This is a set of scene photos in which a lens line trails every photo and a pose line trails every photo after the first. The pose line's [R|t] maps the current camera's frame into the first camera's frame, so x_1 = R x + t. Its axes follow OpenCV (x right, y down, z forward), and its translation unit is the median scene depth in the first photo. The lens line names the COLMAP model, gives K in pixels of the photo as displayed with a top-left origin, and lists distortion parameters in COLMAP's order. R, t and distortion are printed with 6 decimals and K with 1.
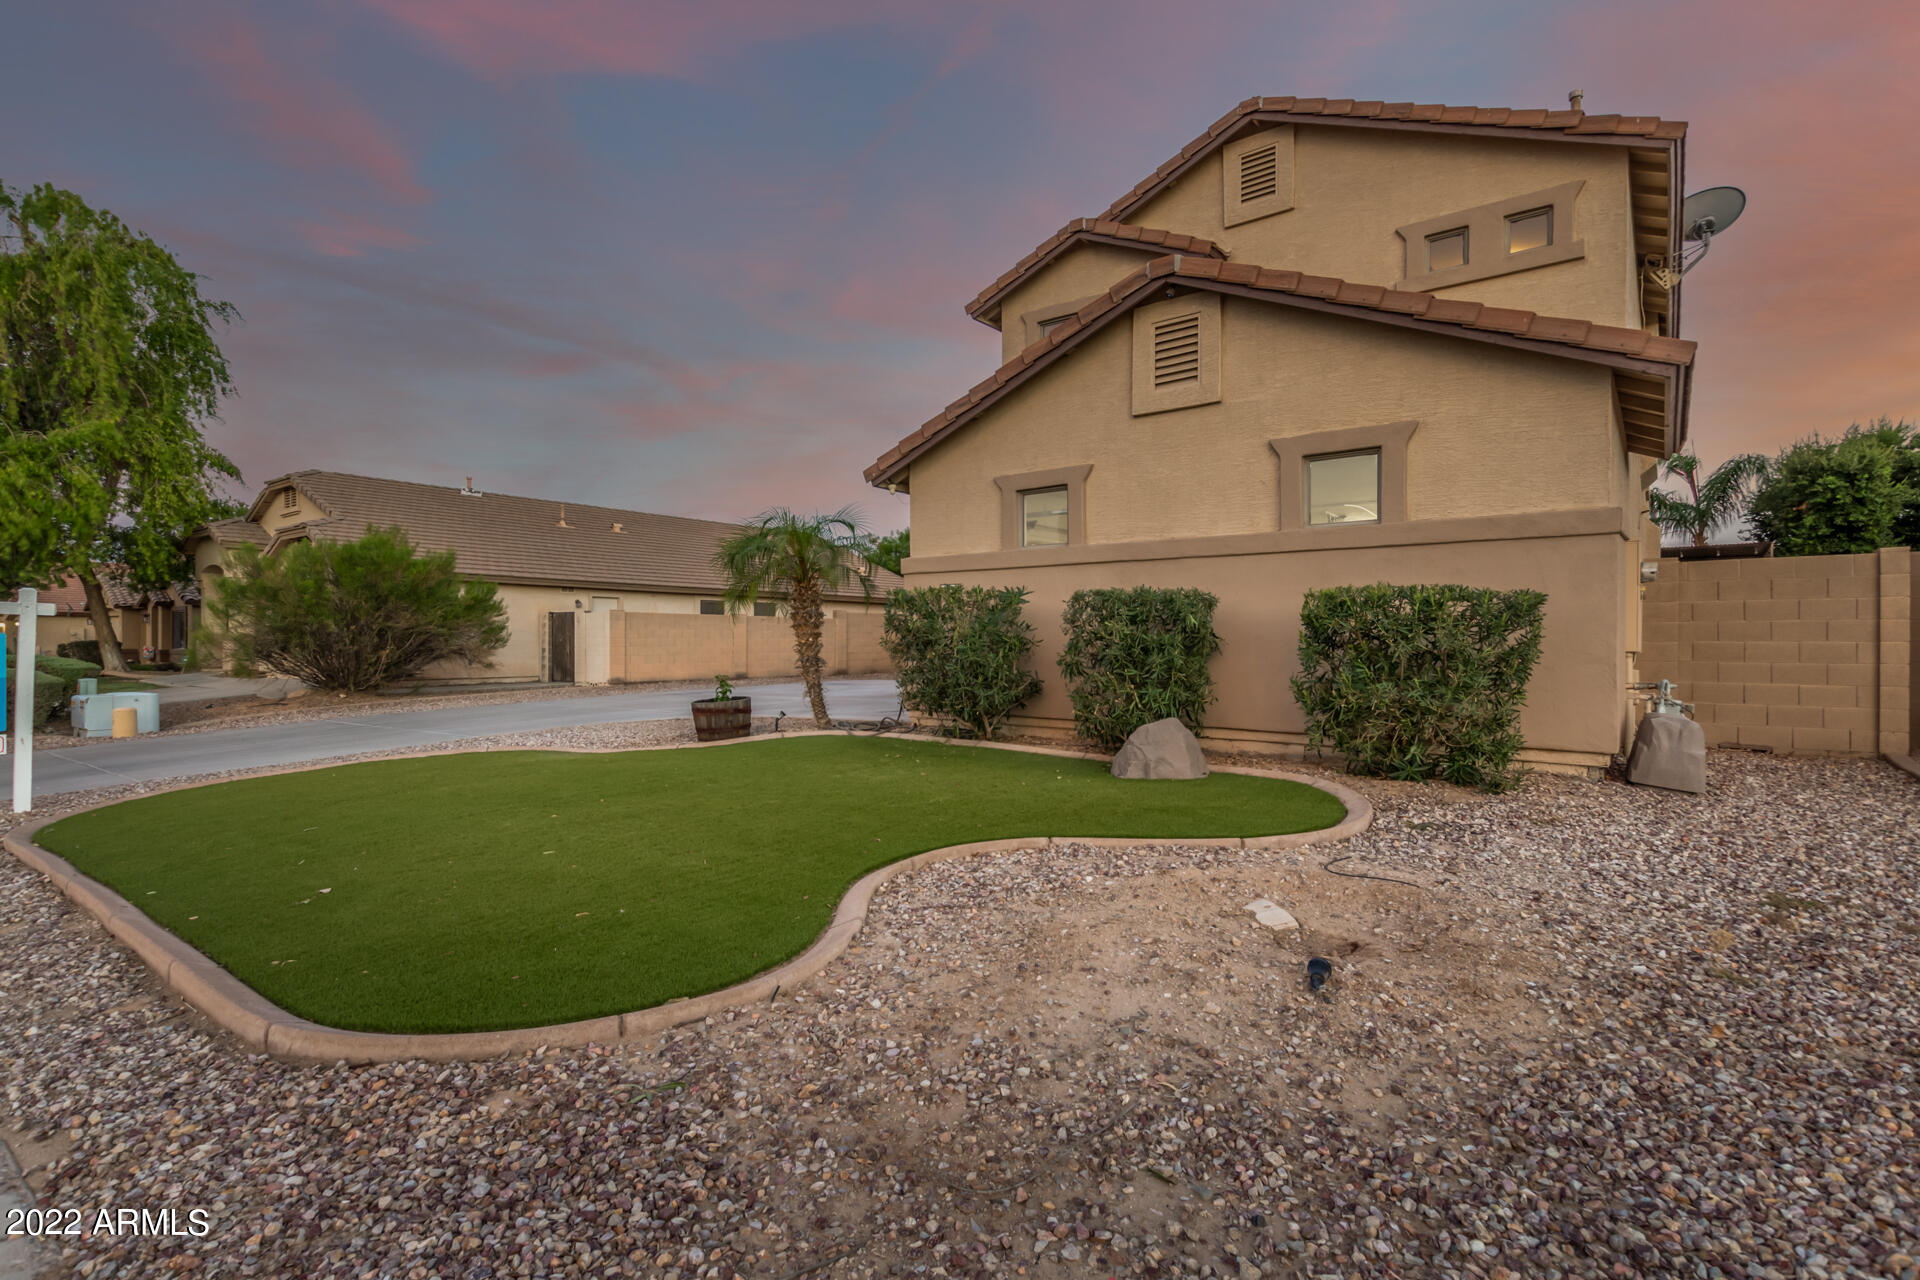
lens RADIAL K [[896.0, 0, 966.5], [0, 896.0, 636.1], [0, 0, 1]] dist [0.006180, 0.000678]
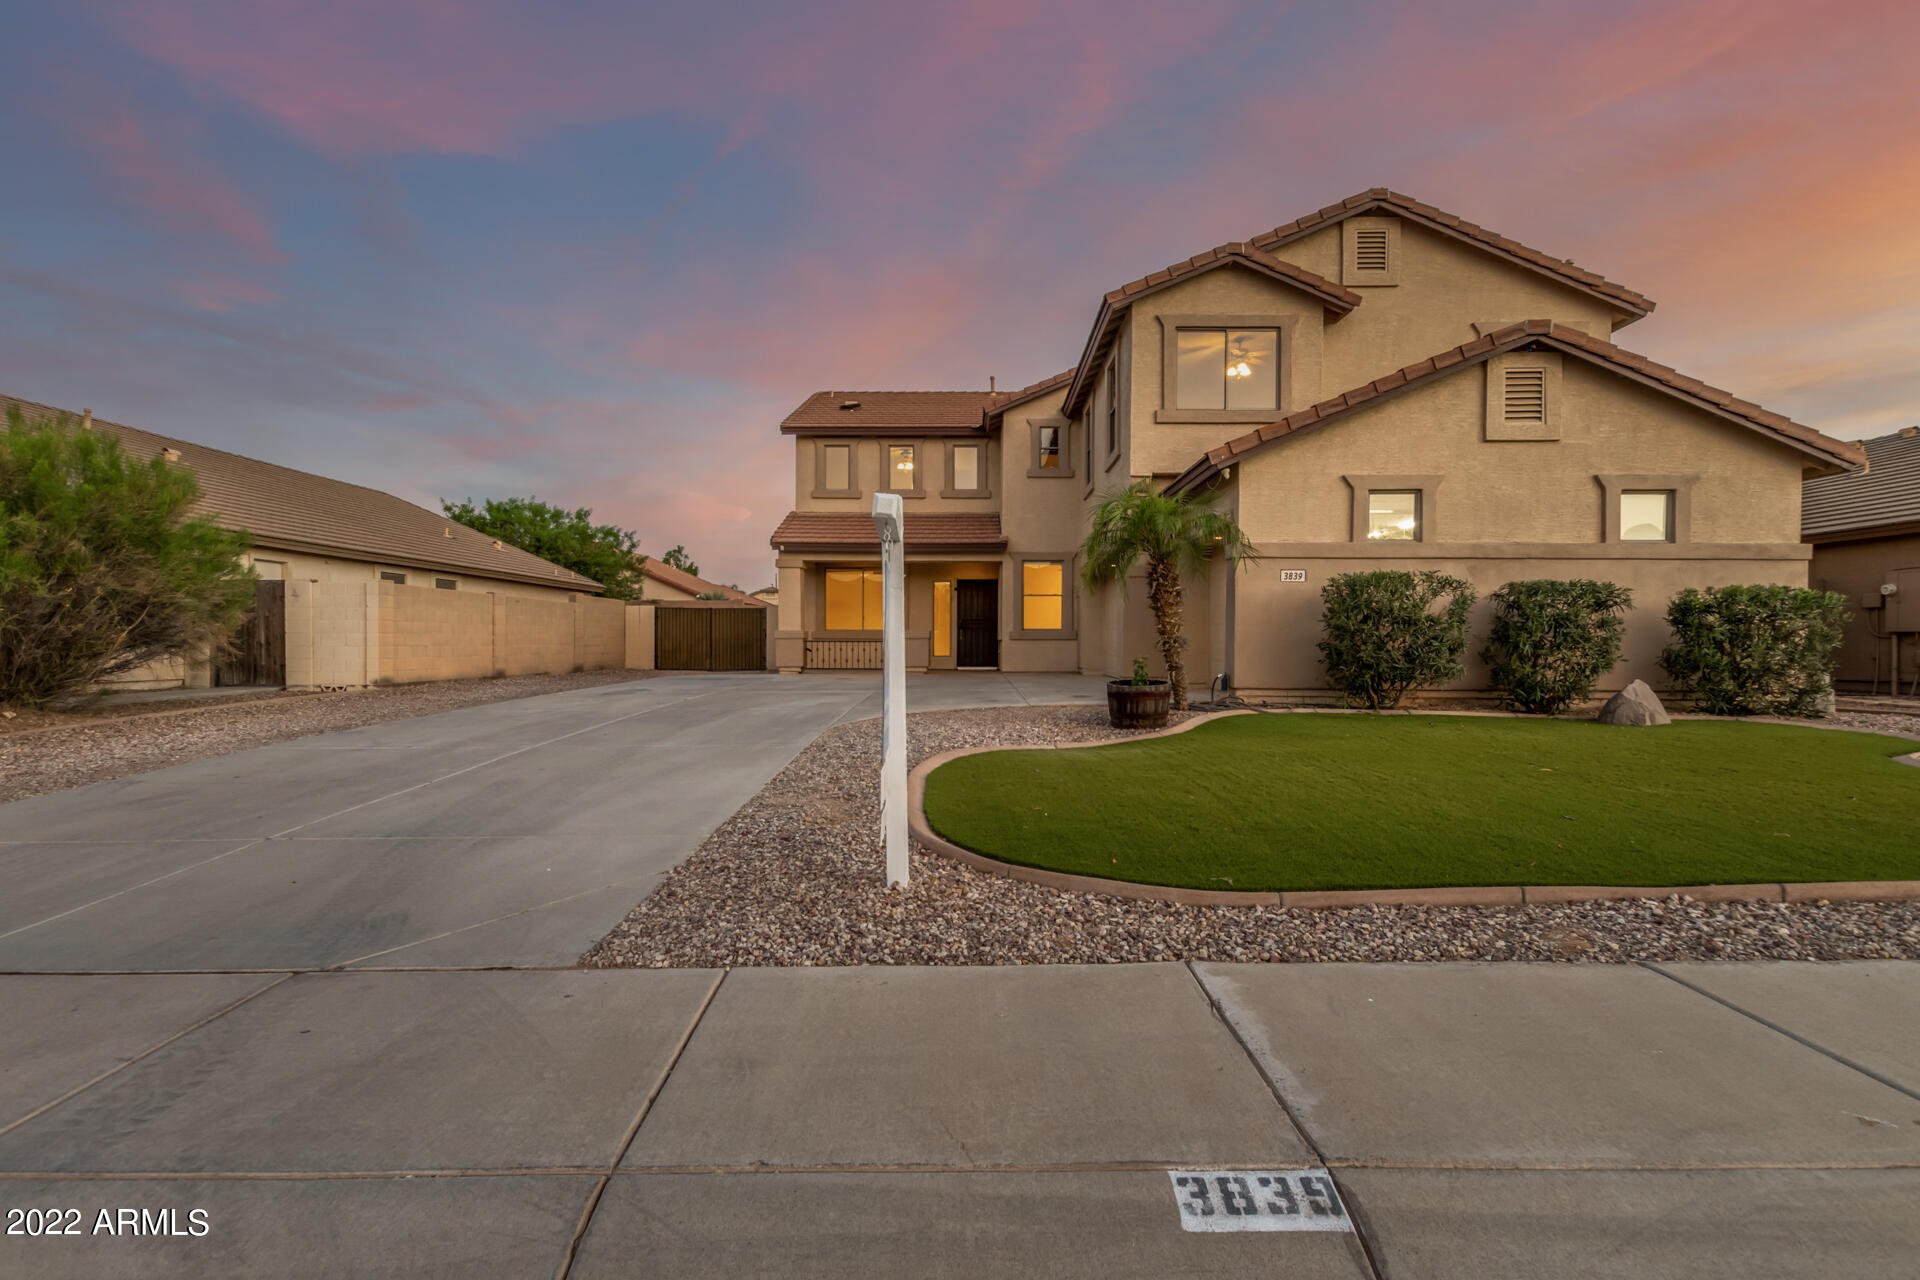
lens RADIAL K [[896.0, 0, 968.2], [0, 896.0, 648.3], [0, 0, 1]] dist [0.006180, 0.000678]
pose [[0.800549, -0.004967, 0.599247, -1.023321], [-0.005588, 0.999860, 0.015753, 0.023998], [-0.599241, -0.015960, 0.800409, 0.391044]]
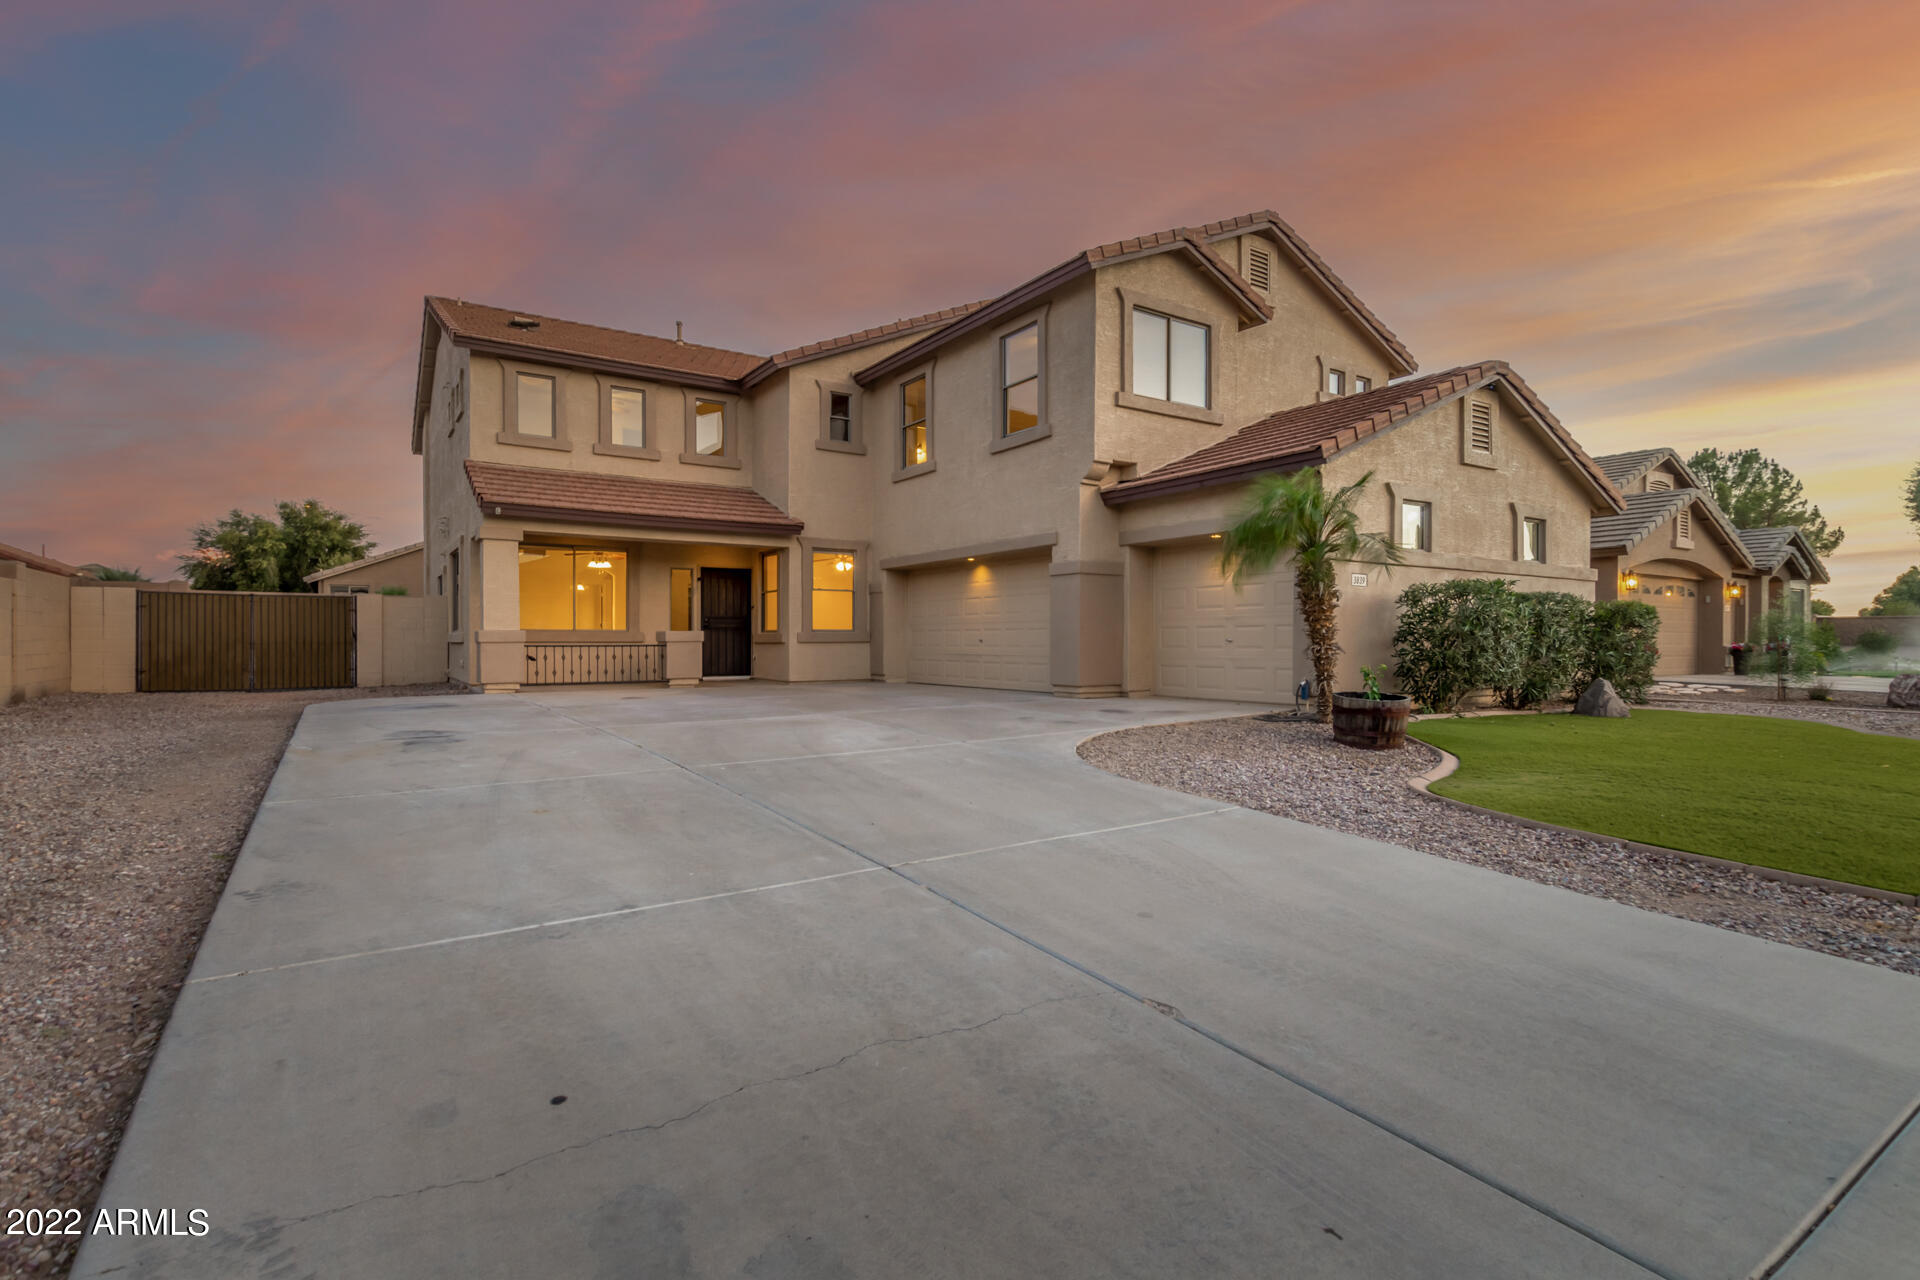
lens RADIAL K [[896.0, 0, 963.5], [0, 896.0, 637.6], [0, 0, 1]] dist [0.006180, 0.000678]
pose [[0.331144, -0.001798, 0.943579, -1.226201], [-0.006687, 0.999969, 0.004252, 0.017691], [-0.943557, -0.007718, 0.331121, 1.141999]]
